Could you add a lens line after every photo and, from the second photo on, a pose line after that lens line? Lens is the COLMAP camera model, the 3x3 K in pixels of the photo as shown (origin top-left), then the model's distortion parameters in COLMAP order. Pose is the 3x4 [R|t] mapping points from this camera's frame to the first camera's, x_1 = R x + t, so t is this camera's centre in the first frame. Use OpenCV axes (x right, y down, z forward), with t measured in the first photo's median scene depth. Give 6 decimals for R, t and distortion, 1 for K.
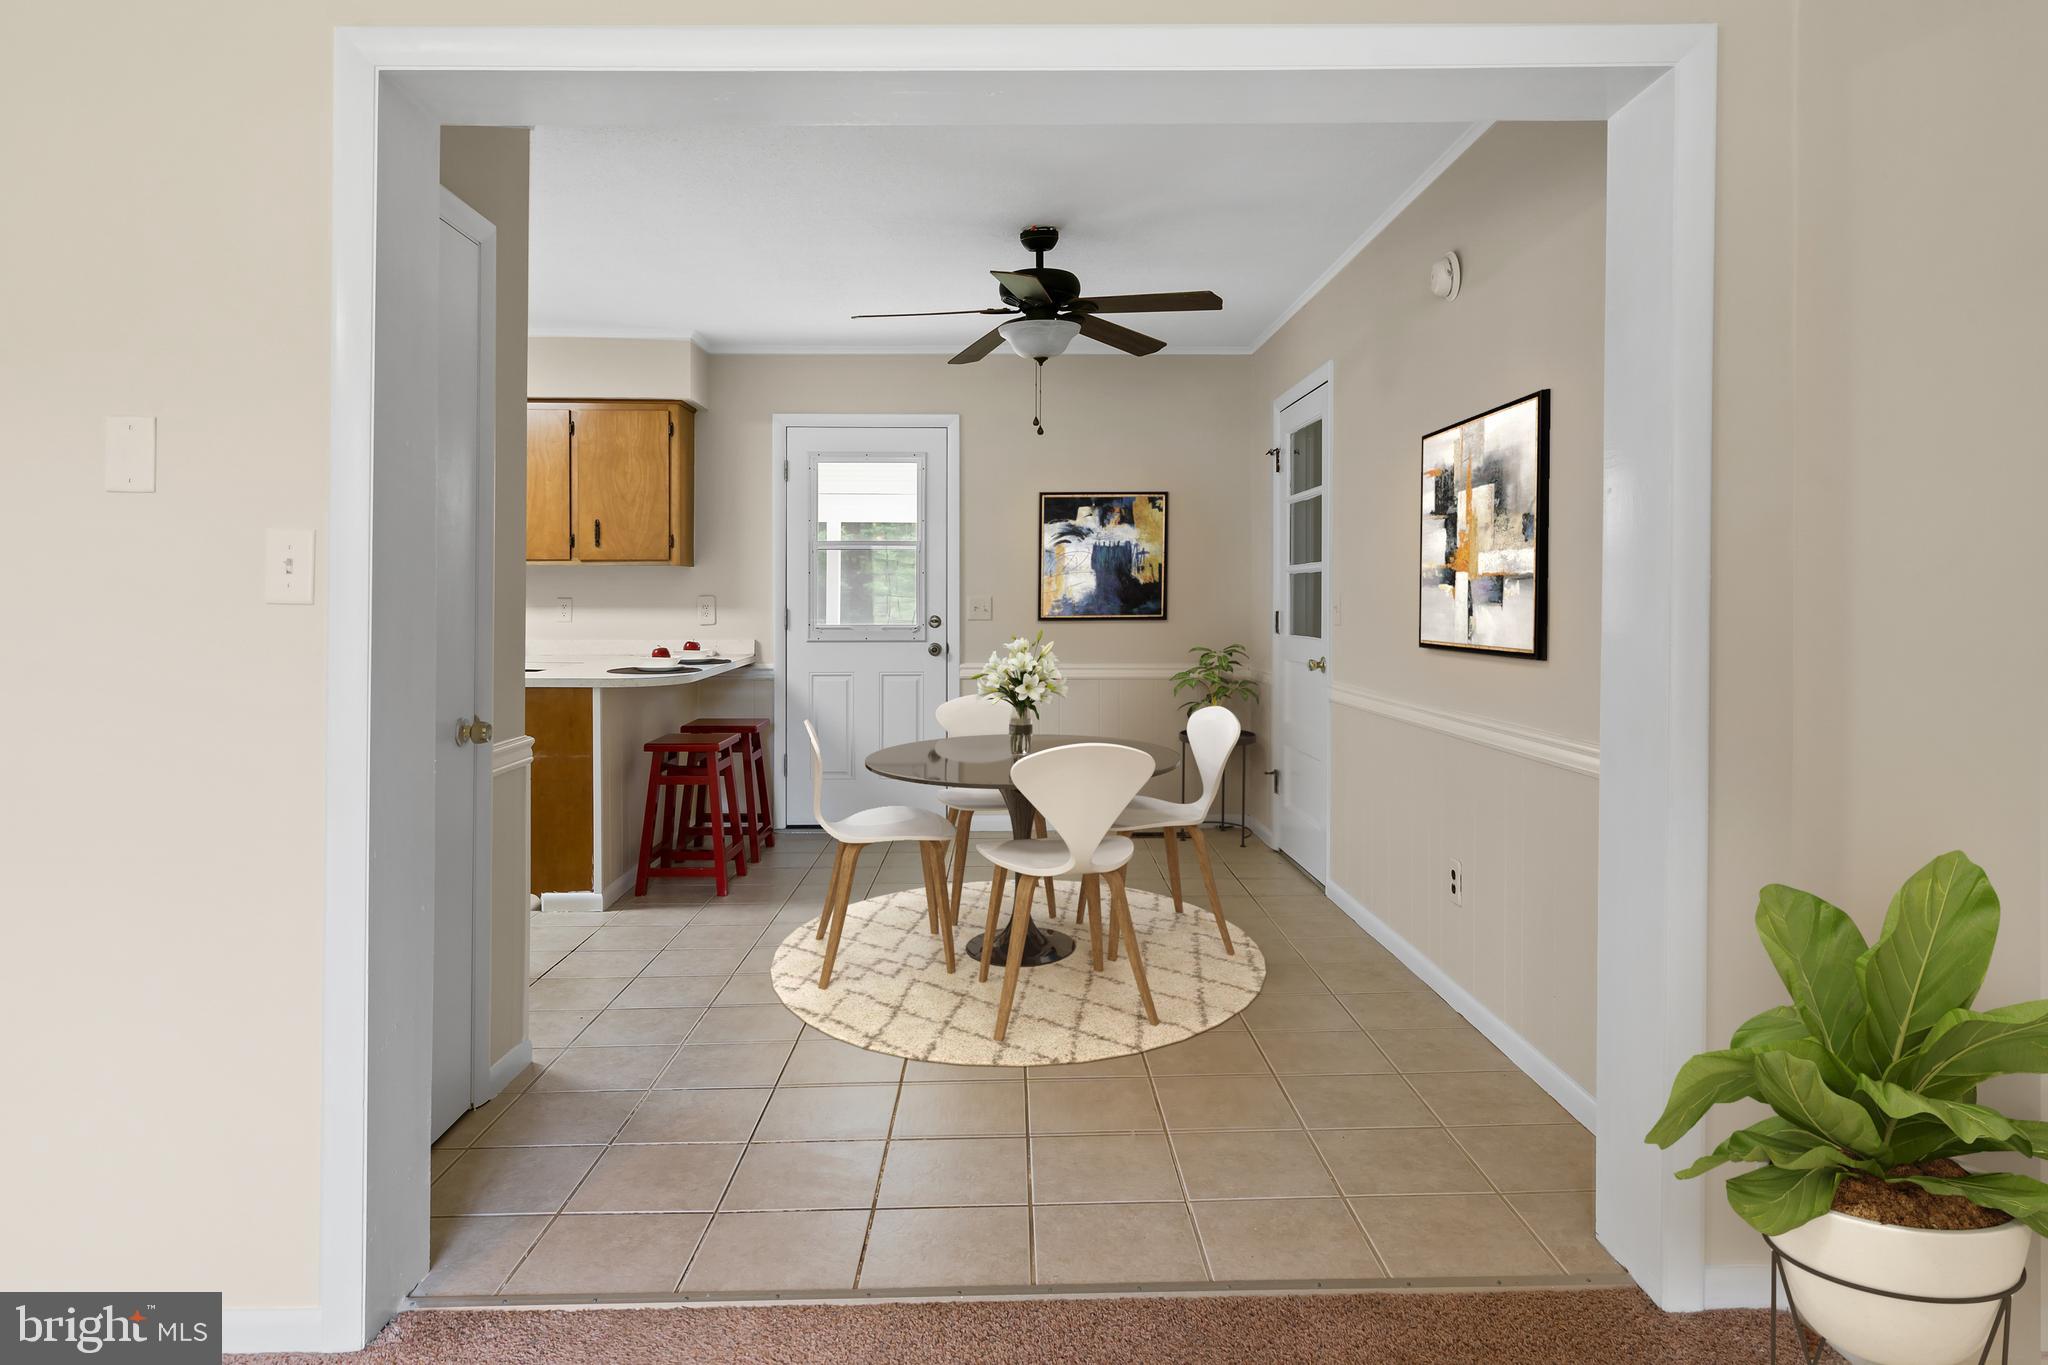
lens RADIAL K [[1238.4, 0, 1028.4], [0, 1238.4, 603.1], [0, 0, 1]] dist [0.000005, -0.000208]
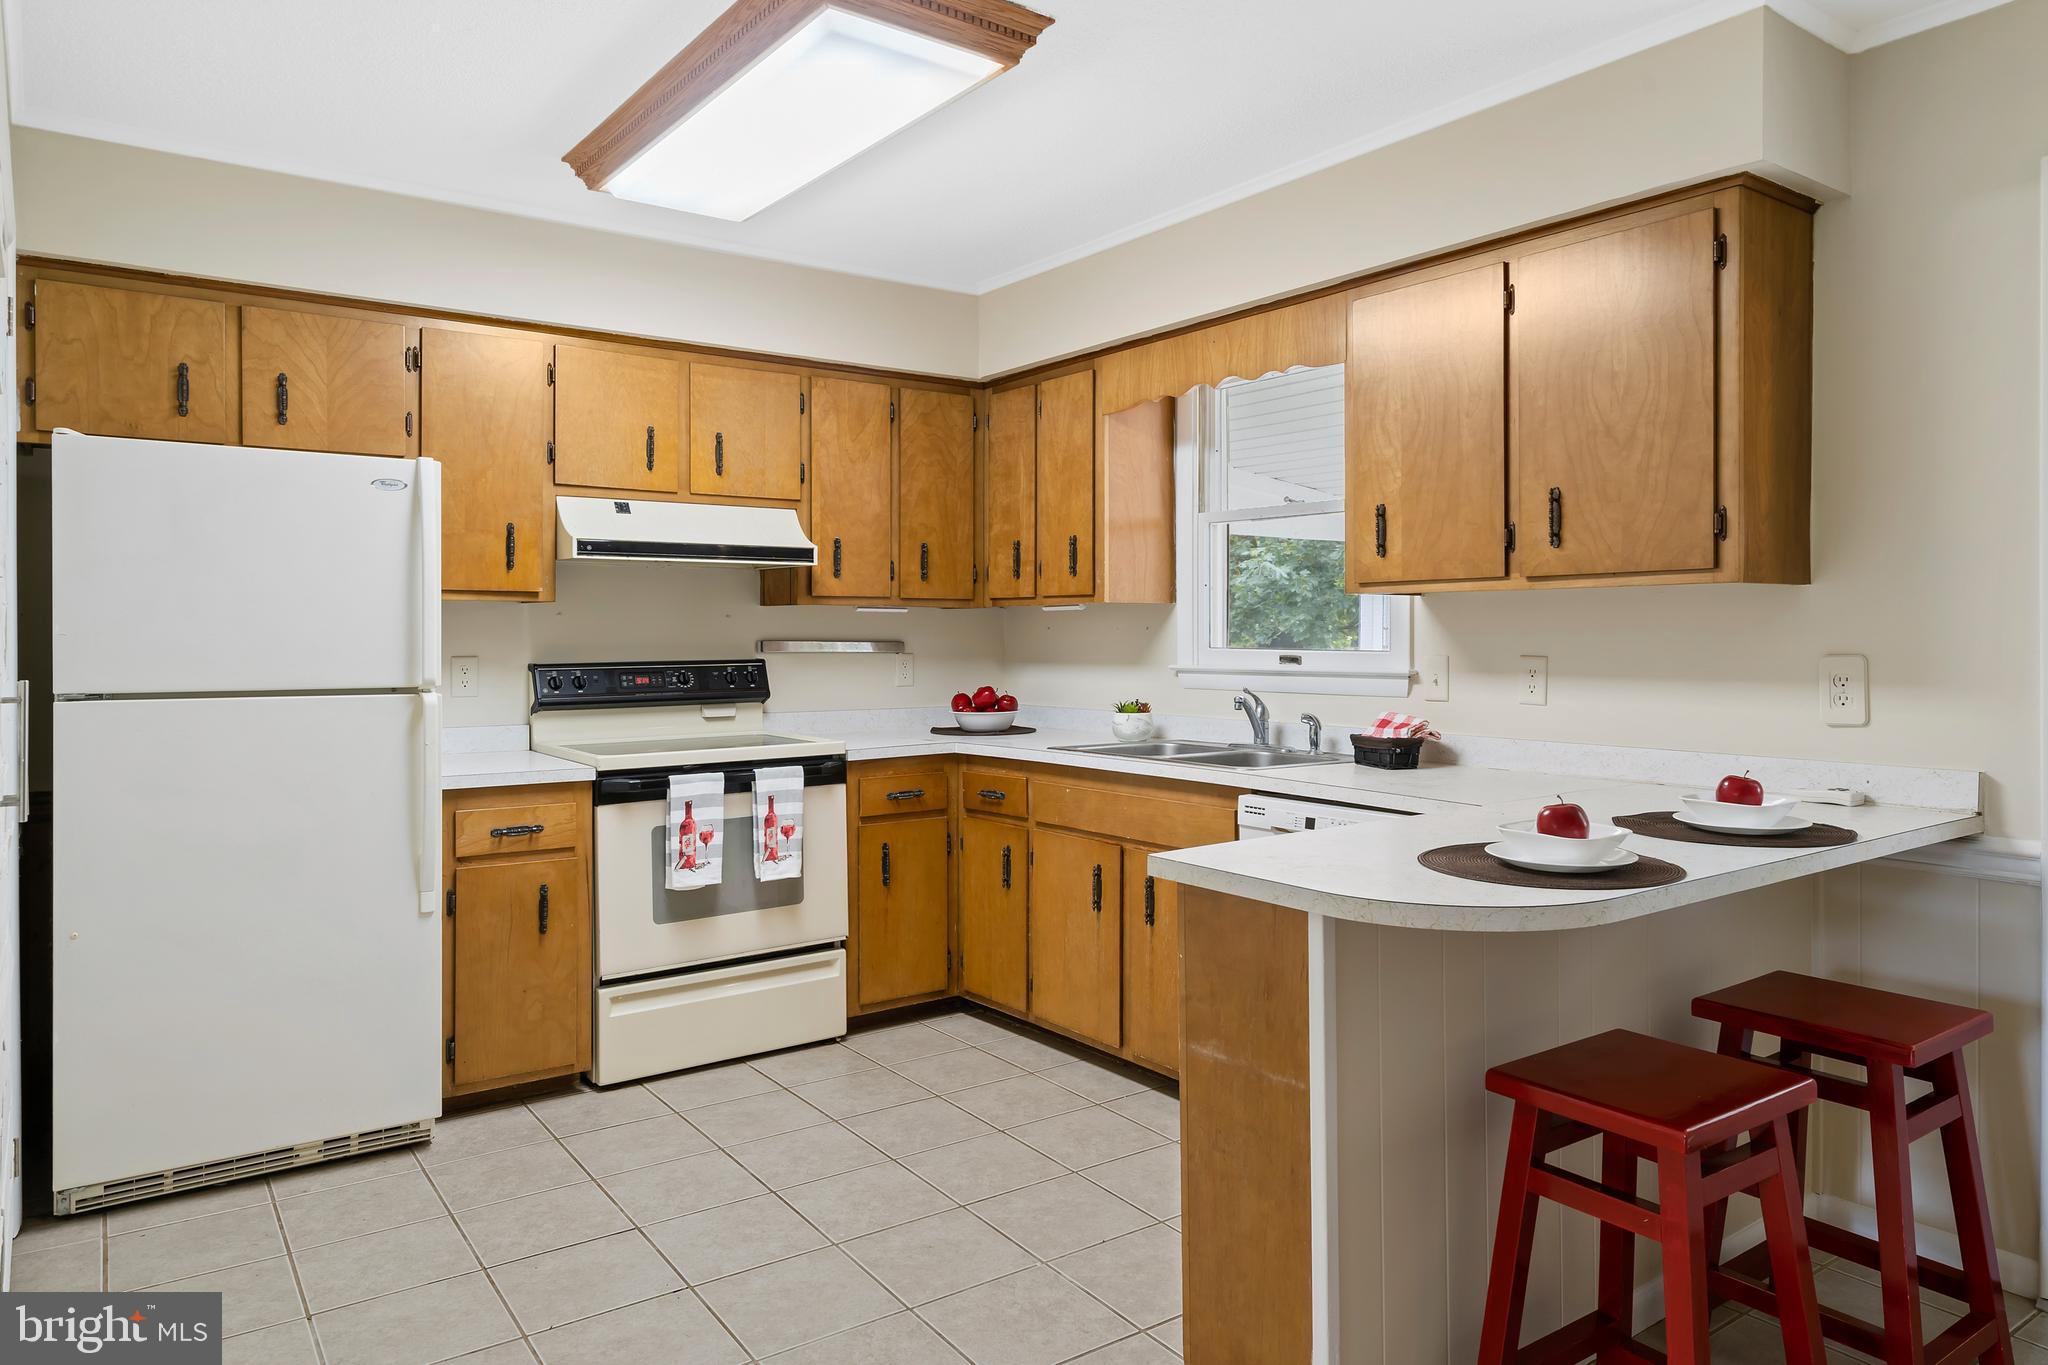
lens RADIAL K [[1323.5, 0, 1029.7], [0, 1323.5, 639.4], [0, 0, 1]] dist [0.001790, -0.000571]
pose [[0.568973, 0.000390, -0.822356, -0.057576], [0.000115, 1.000000, 0.000554, -0.011787], [0.822356, -0.000410, 0.568972, 0.562872]]
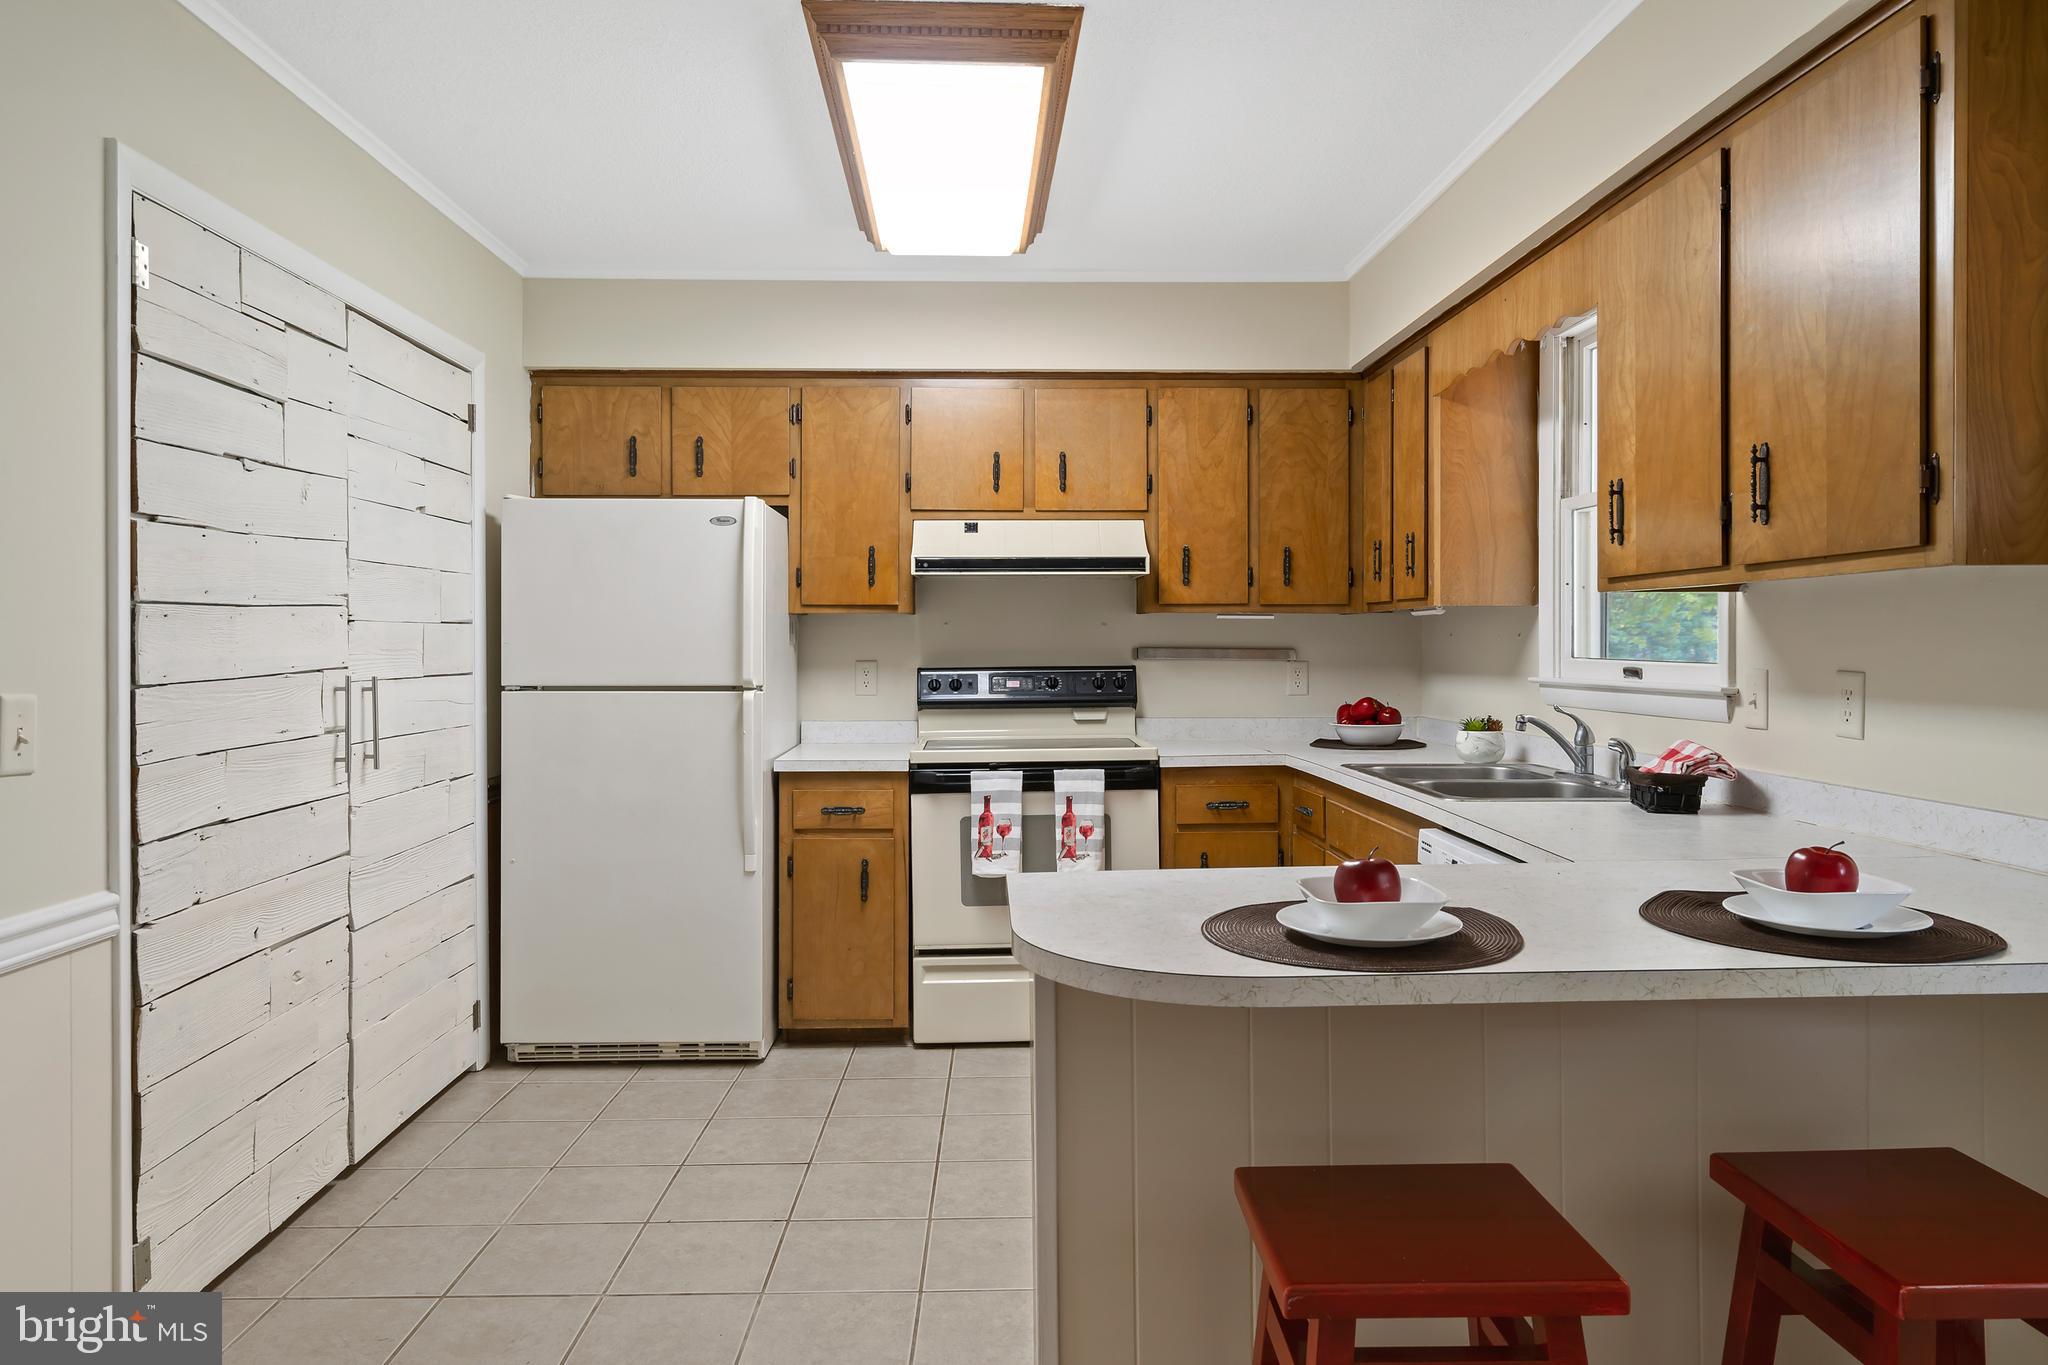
lens RADIAL K [[1299.2, 0, 1016.6], [0, 1299.2, 647.1], [0, 0, 1]] dist [-0.000361, -0.000062]
pose [[0.009184, 0.002299, -0.999955, 0.002455], [-0.000415, 0.999997, 0.002295, -0.012792], [0.999958, 0.000394, 0.009185, 0.793167]]
